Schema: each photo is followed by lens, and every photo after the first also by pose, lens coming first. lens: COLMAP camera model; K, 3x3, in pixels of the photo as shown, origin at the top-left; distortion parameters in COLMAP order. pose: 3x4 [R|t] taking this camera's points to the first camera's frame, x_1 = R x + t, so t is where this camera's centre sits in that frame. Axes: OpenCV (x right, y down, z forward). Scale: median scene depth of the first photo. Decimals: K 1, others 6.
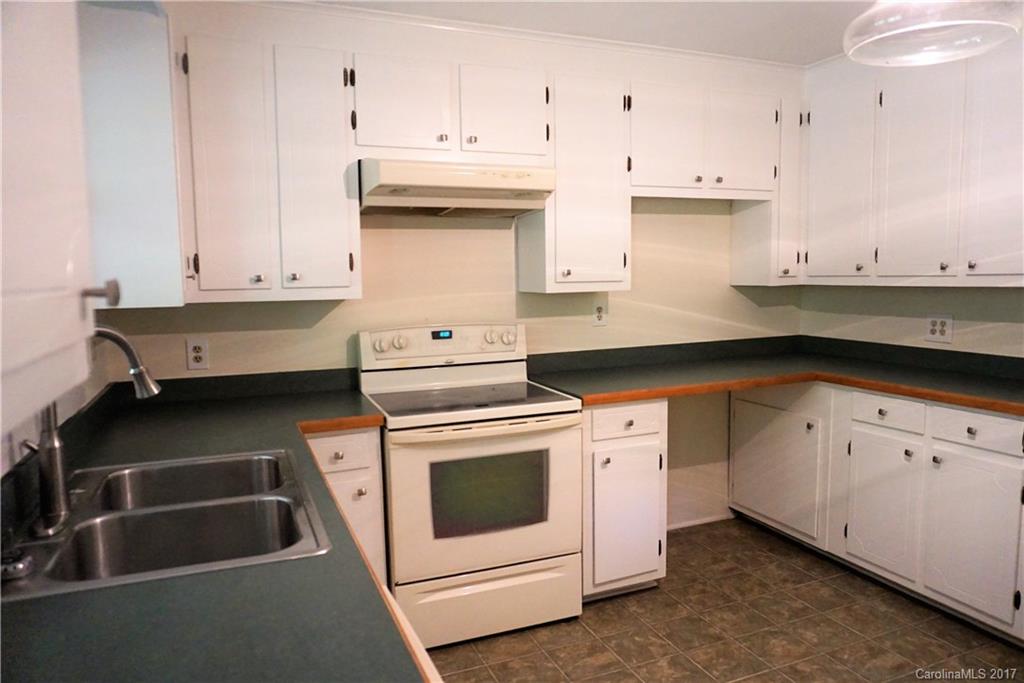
lens RADIAL K [[712.8, 0, 512.0], [0, 712.8, 341.5], [0, 0, 1]] dist [-0.034895, 0.001683]
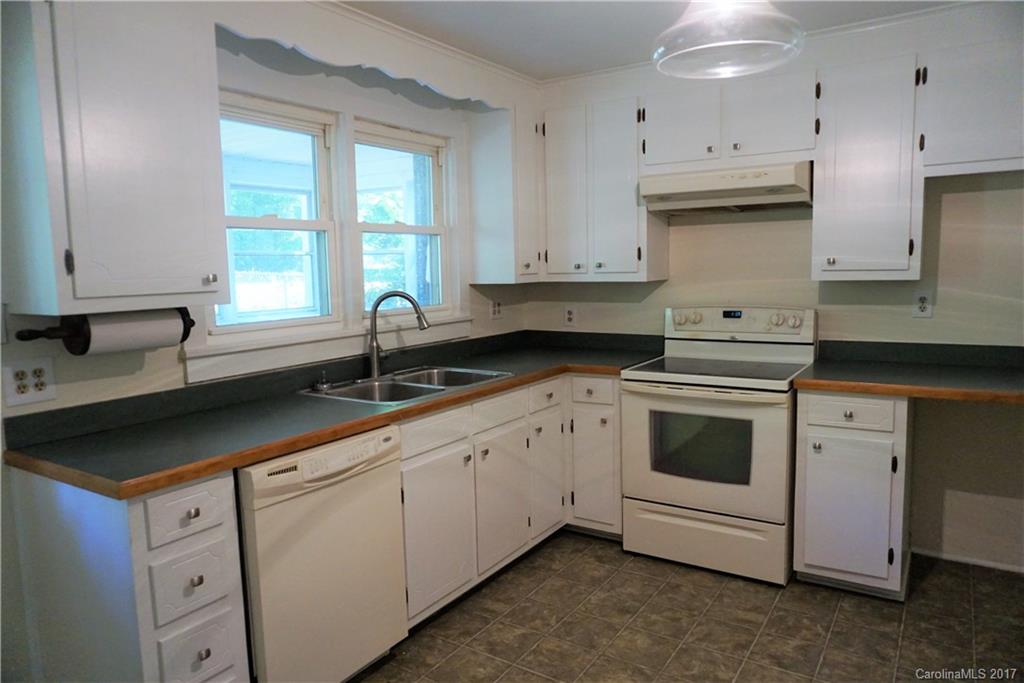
lens RADIAL K [[687.6, 0, 513.0], [0, 687.6, 322.6], [0, 0, 1]] dist [0.003040, 0.005116]
pose [[0.572121, 0.072638, -0.816946, 0.649023], [-0.067613, 0.996857, 0.041284, -0.019268], [0.817378, 0.031617, 0.575234, 0.064226]]
